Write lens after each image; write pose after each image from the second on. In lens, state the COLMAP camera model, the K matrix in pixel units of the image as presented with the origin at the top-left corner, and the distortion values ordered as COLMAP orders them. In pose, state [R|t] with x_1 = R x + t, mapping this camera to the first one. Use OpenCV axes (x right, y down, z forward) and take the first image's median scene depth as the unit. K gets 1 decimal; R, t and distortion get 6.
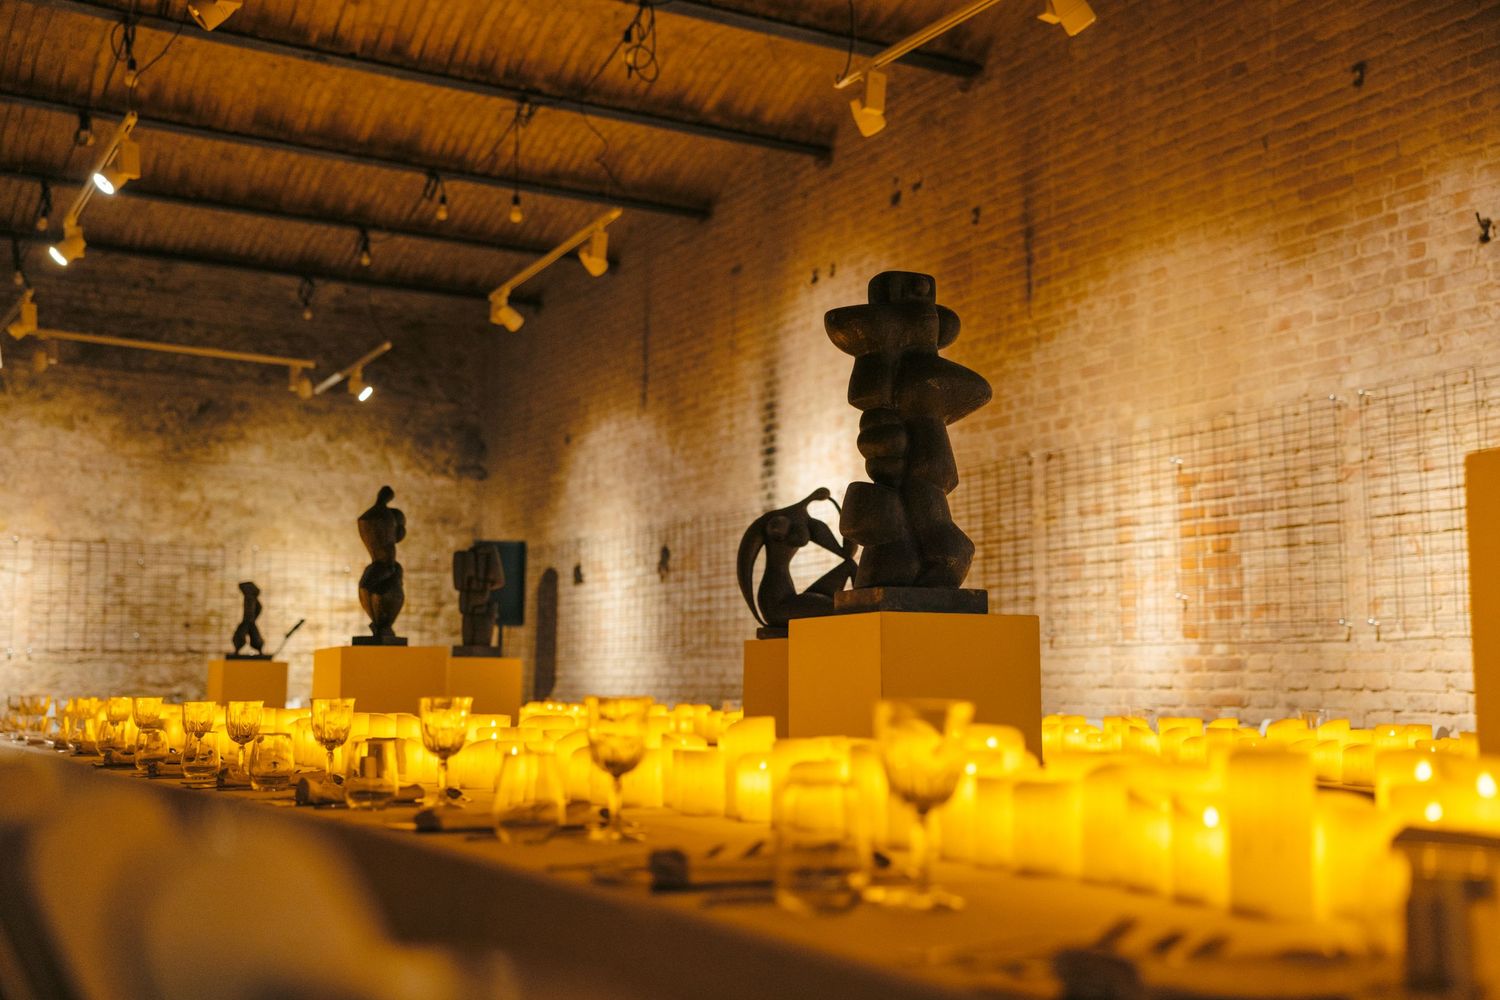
lens RADIAL K [[1773.2, 0, 750.0], [0, 1773.2, 500.0], [0, 0, 1]] dist [0.141091, -0.005229]
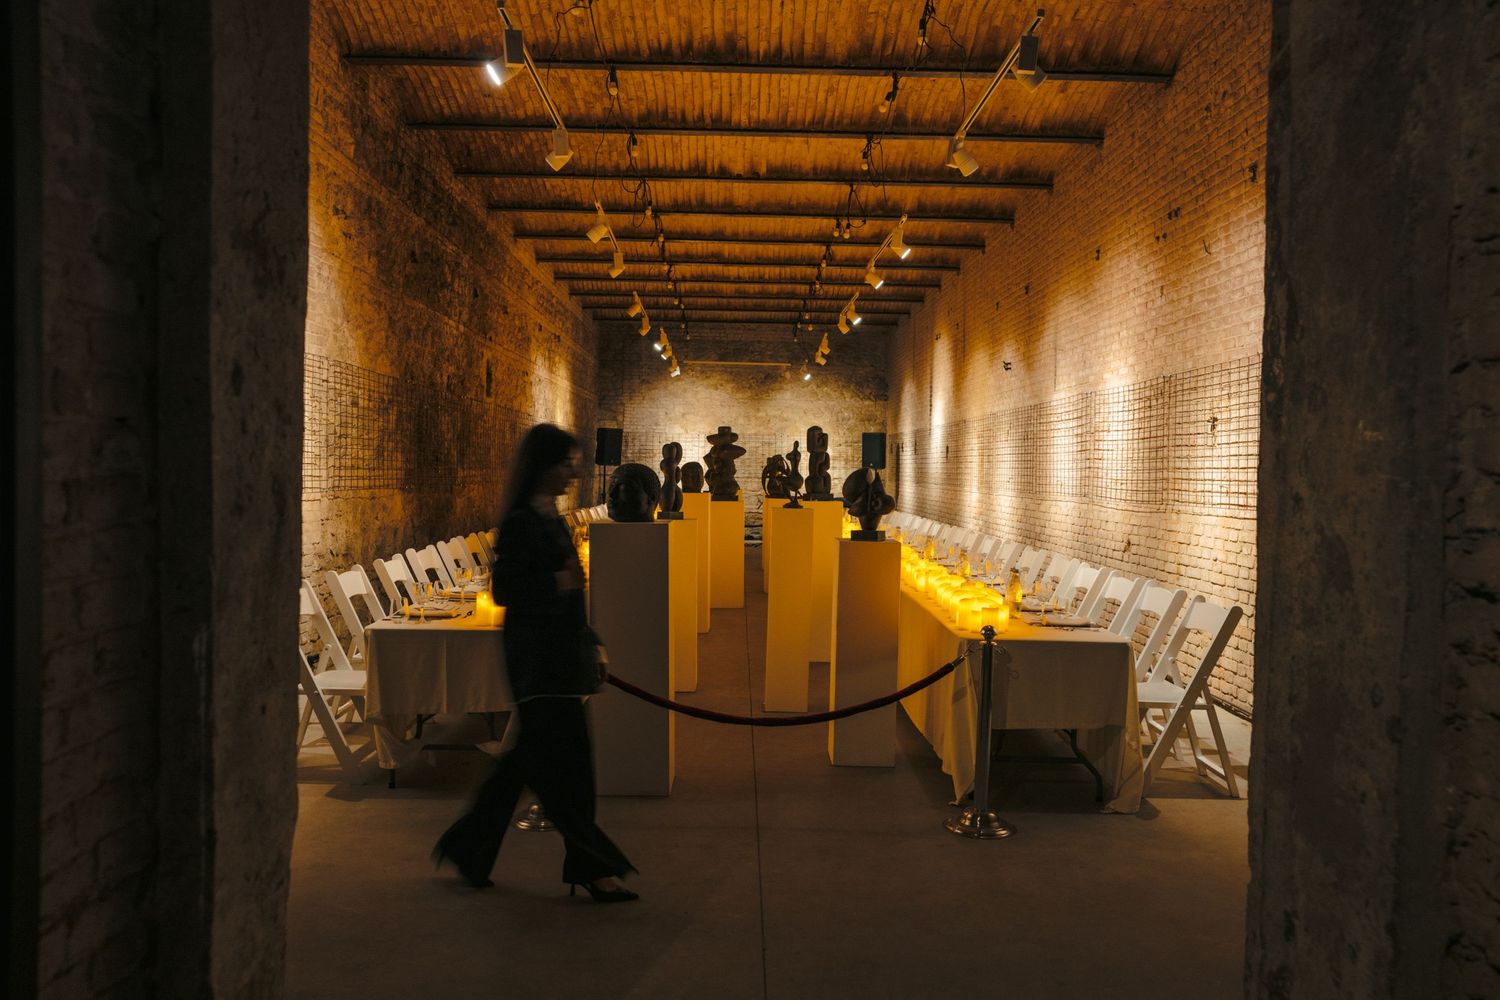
lens RADIAL K [[1180.6, 0, 750.0], [0, 1180.6, 500.0], [0, 0, 1]] dist [-0.000289, -0.000023]
pose [[0.890445, 0.015330, -0.454832, 0.724706], [0.044560, 0.991693, 0.120662, -0.144203], [0.452903, -0.127710, 0.882365, -0.782534]]
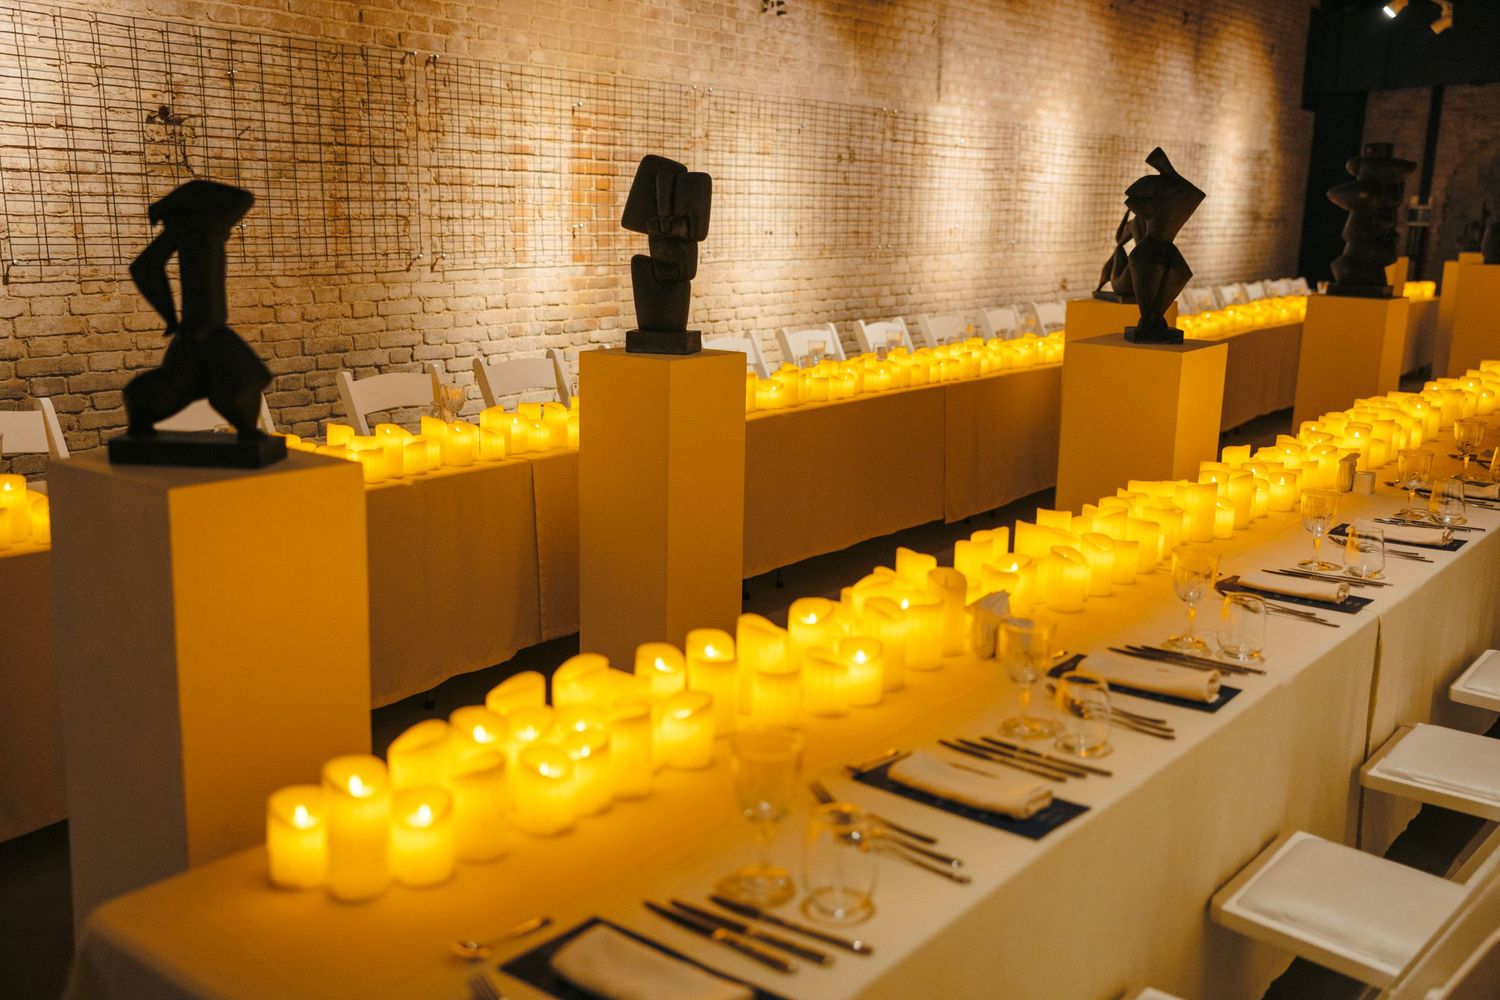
lens RADIAL K [[1409.7, 0, 750.0], [0, 1409.7, 500.0], [0, 0, 1]] dist [0.030376, 0.000144]
pose [[-0.419440, -0.207124, 0.883838, -0.623586], [-0.125397, 0.977509, 0.169566, 0.055245], [-0.899080, -0.039708, -0.435979, 1.223561]]
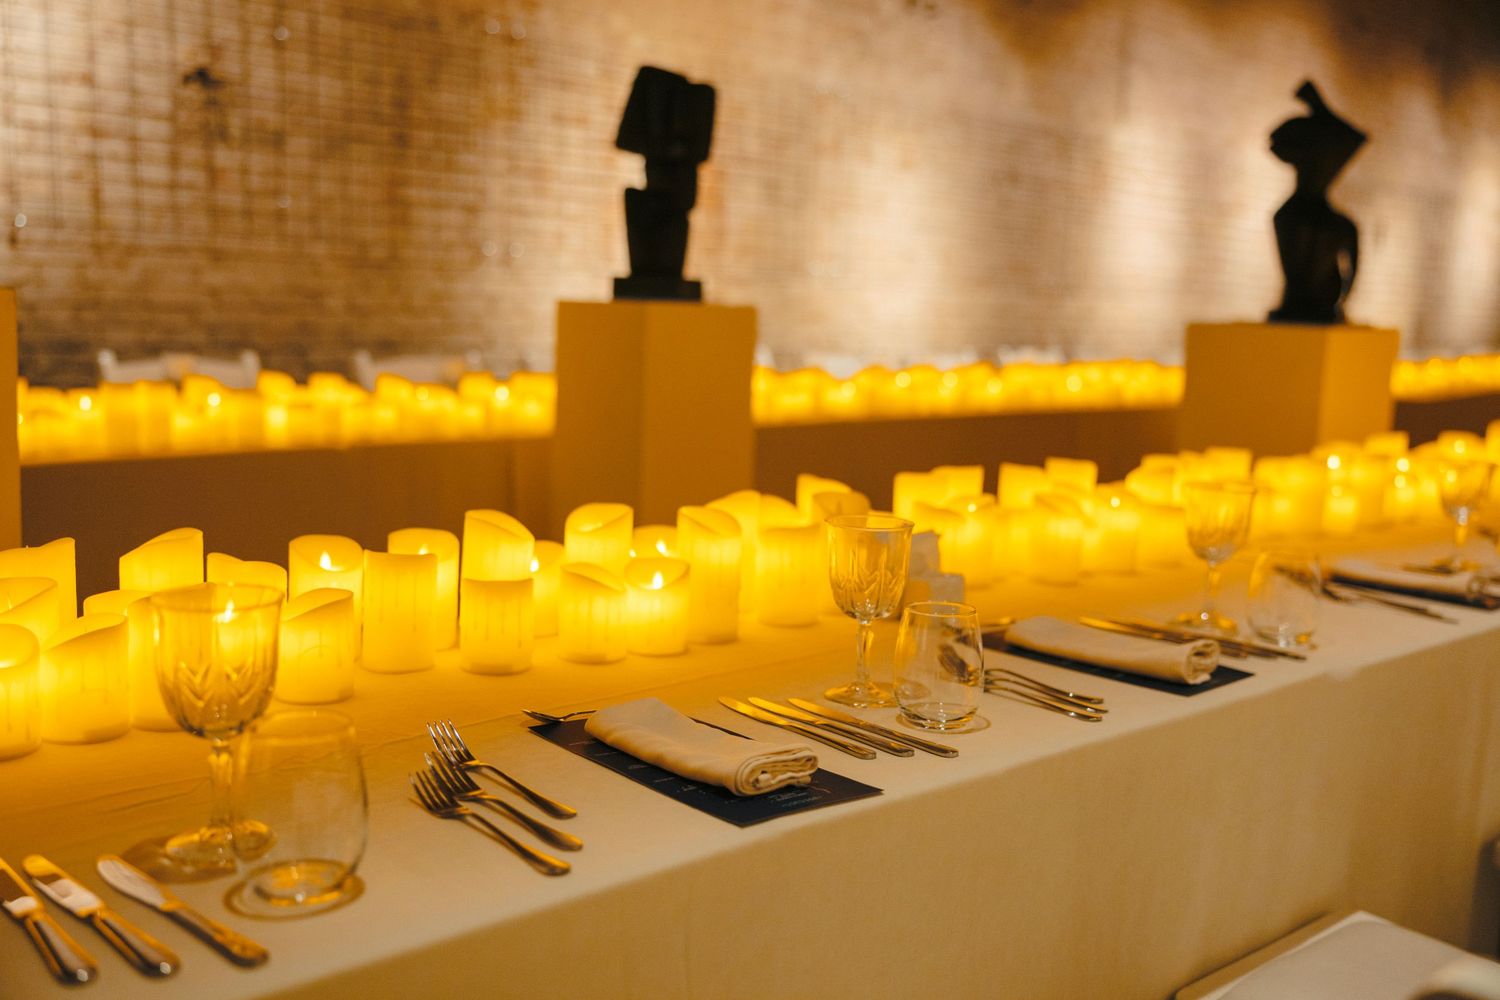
lens RADIAL K [[1443.4, 0, 752.1], [0, 1443.4, 527.3], [0, 0, 1]] dist [0.010583, 0.012233]
pose [[-0.267761, -0.173333, 0.947766, -0.576181], [-0.145105, 0.979719, 0.138182, 0.095506], [-0.952496, -0.100526, -0.287482, 1.121469]]
